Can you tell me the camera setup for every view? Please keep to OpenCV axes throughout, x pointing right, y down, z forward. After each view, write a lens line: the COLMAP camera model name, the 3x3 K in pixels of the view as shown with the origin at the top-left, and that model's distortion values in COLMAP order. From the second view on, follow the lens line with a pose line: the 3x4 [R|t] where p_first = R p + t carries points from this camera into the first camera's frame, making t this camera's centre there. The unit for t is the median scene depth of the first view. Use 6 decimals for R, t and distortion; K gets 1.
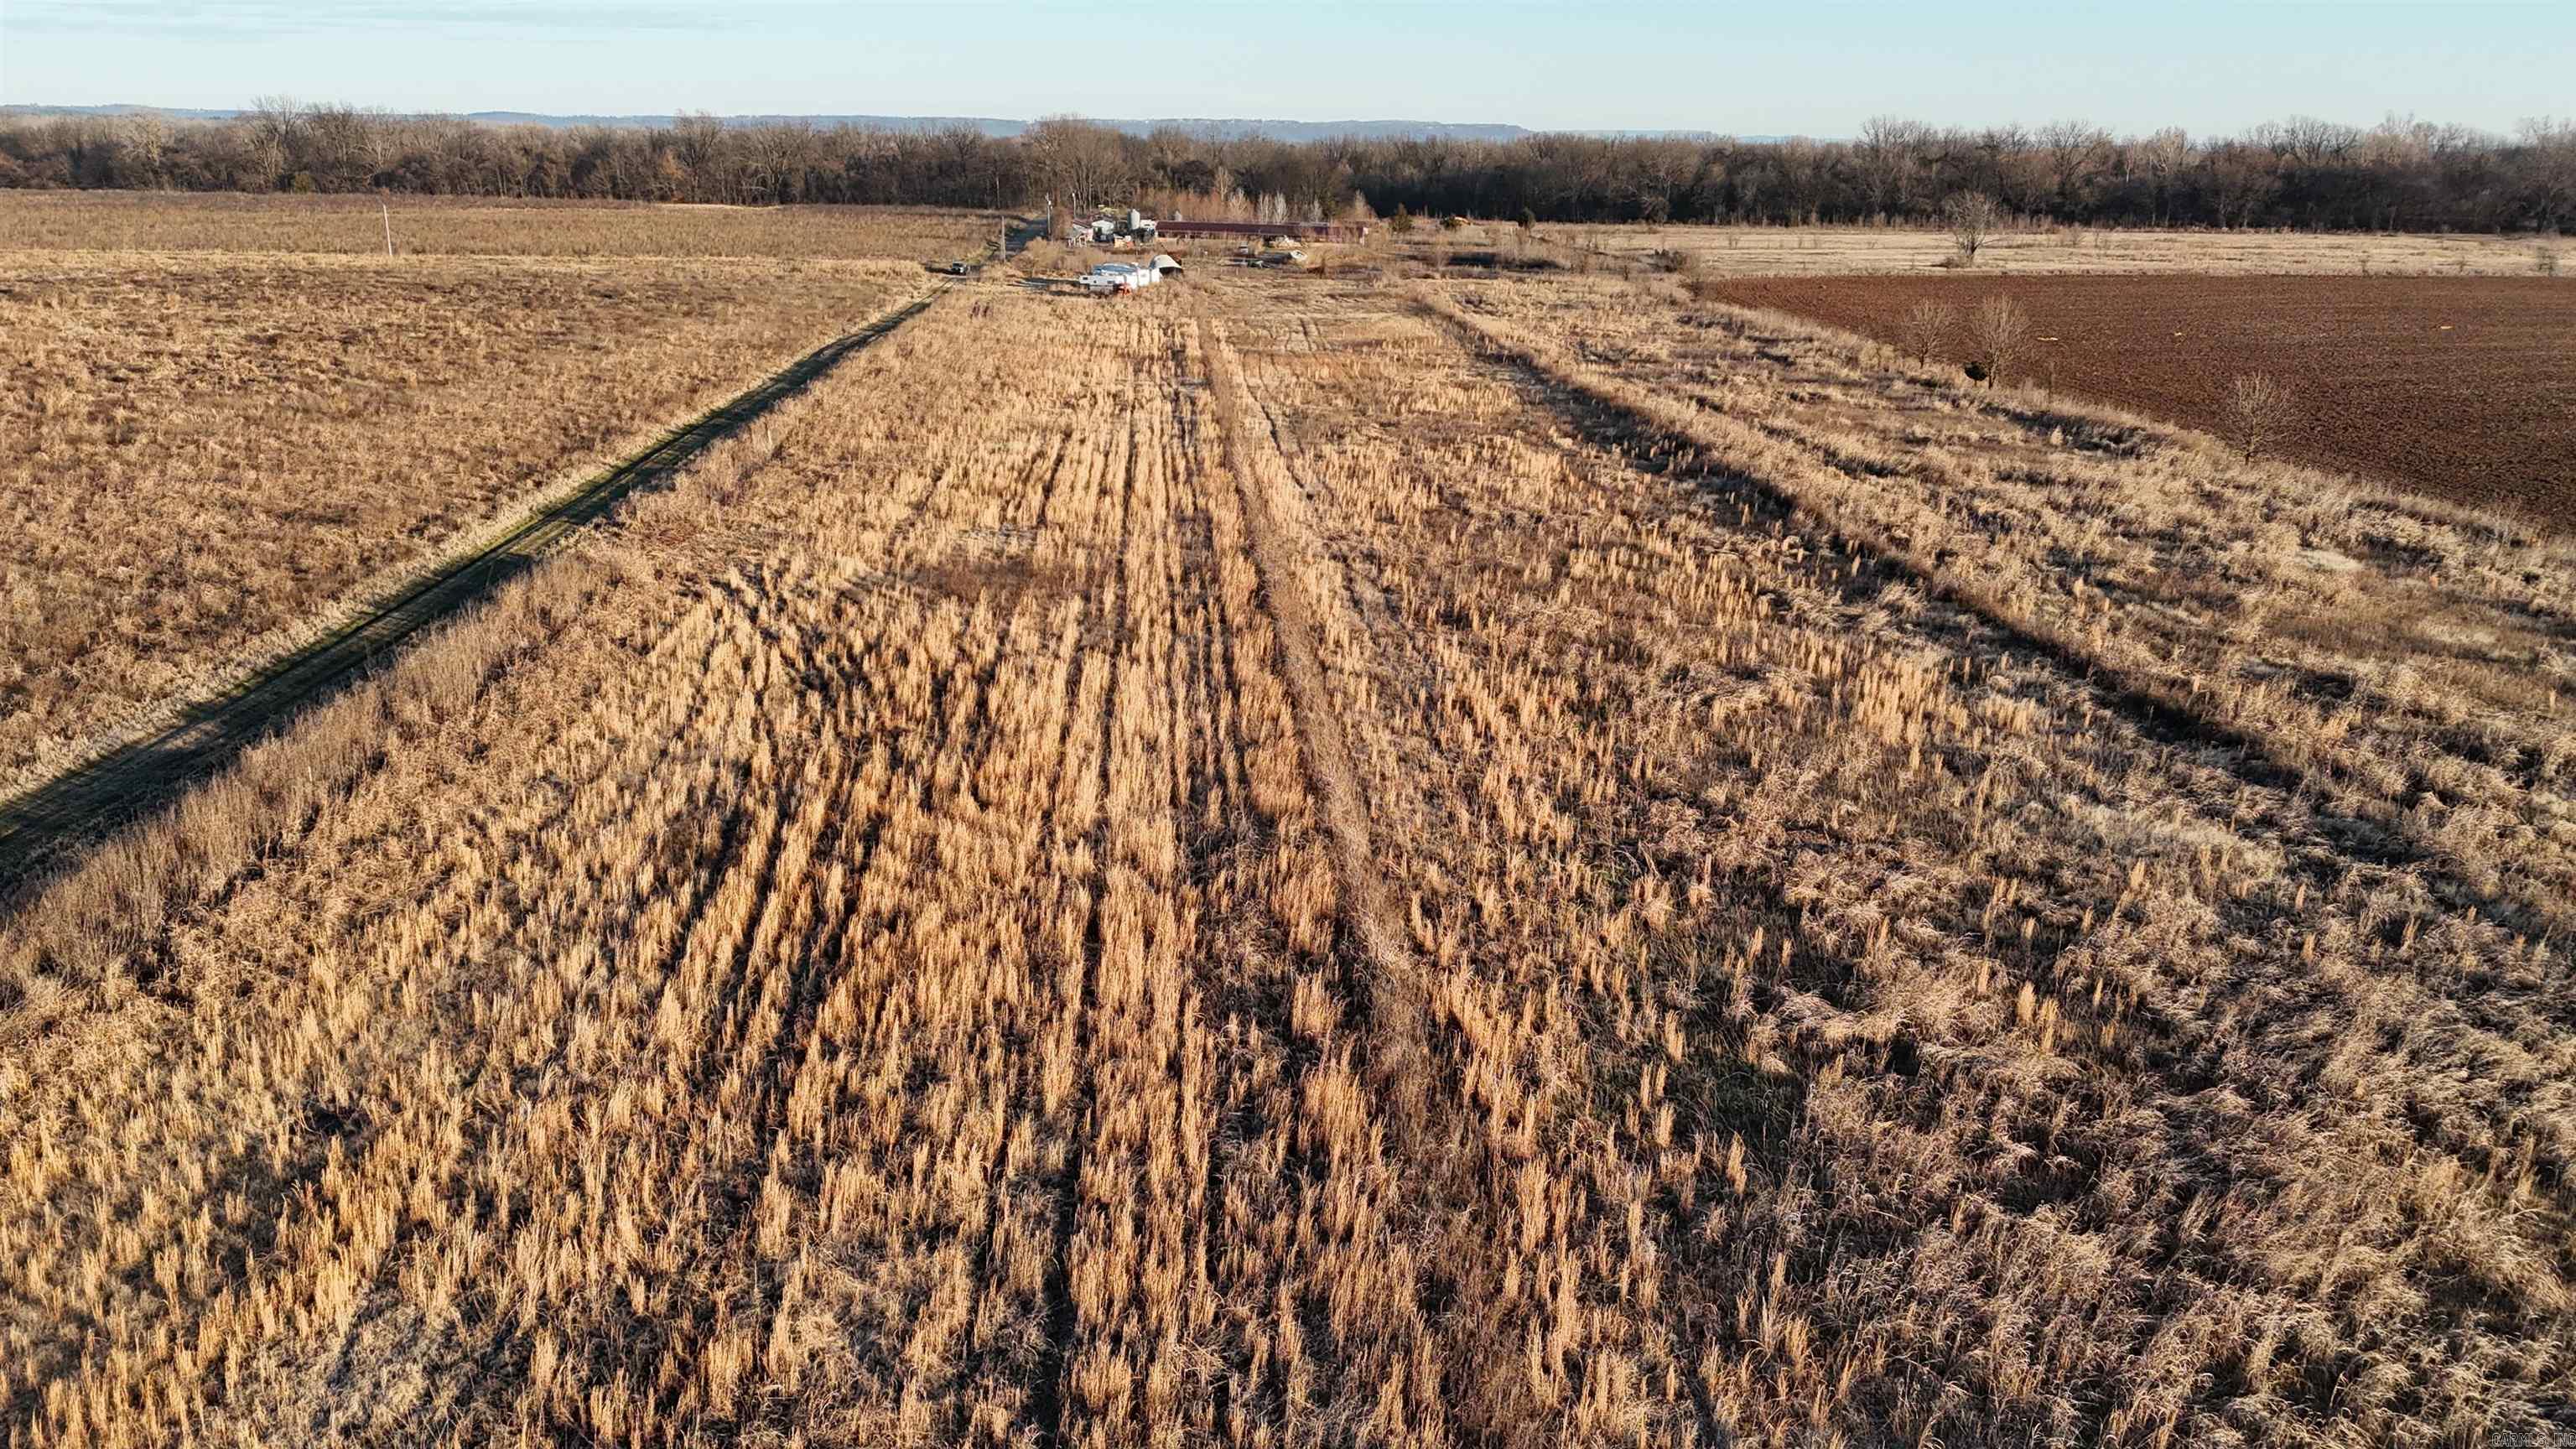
lens RADIAL K [[1875.7, 0, 1265.4], [0, 1875.7, 747.6], [0, 0, 1]] dist [0.090689, -0.083215]
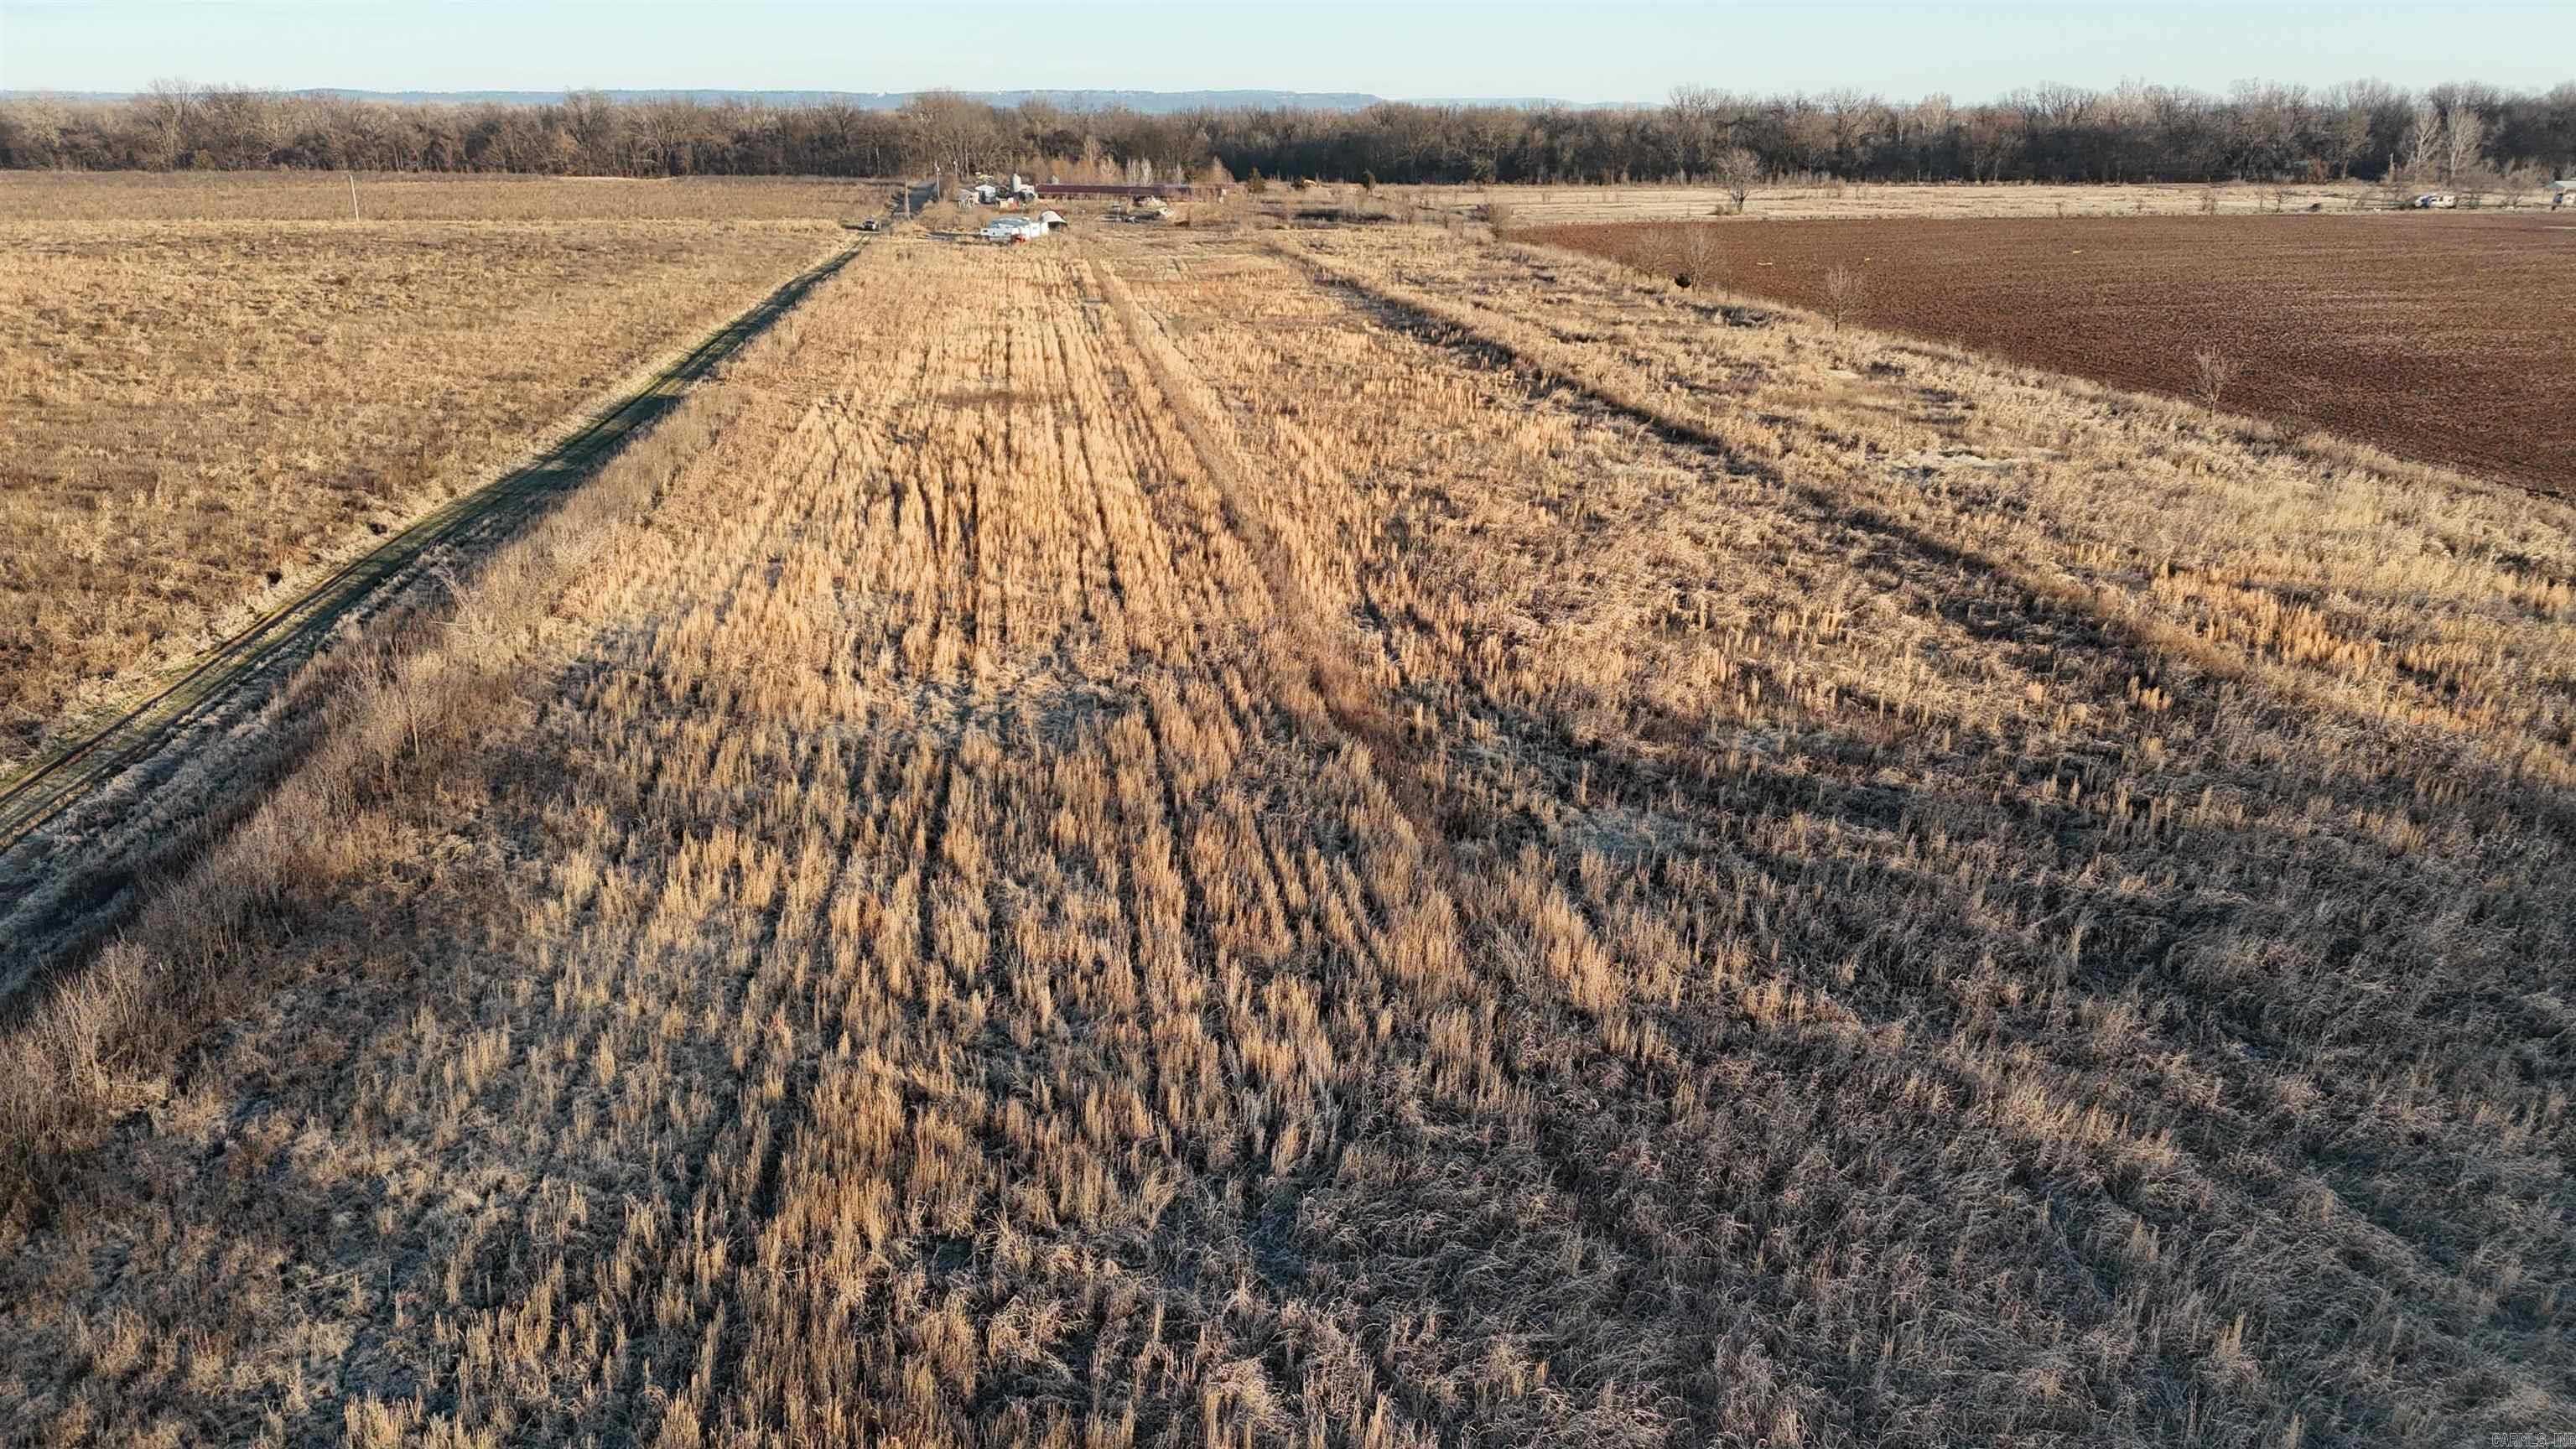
lens RADIAL K [[1875.7, 0, 1269.0], [0, 1875.7, 765.3], [0, 0, 1]] dist [0.090689, -0.083215]
pose [[0.997180, -0.034026, 0.066891, -0.011525], [0.032540, 0.999202, 0.023179, 0.068702], [-0.067626, -0.020937, 0.997491, -0.212766]]
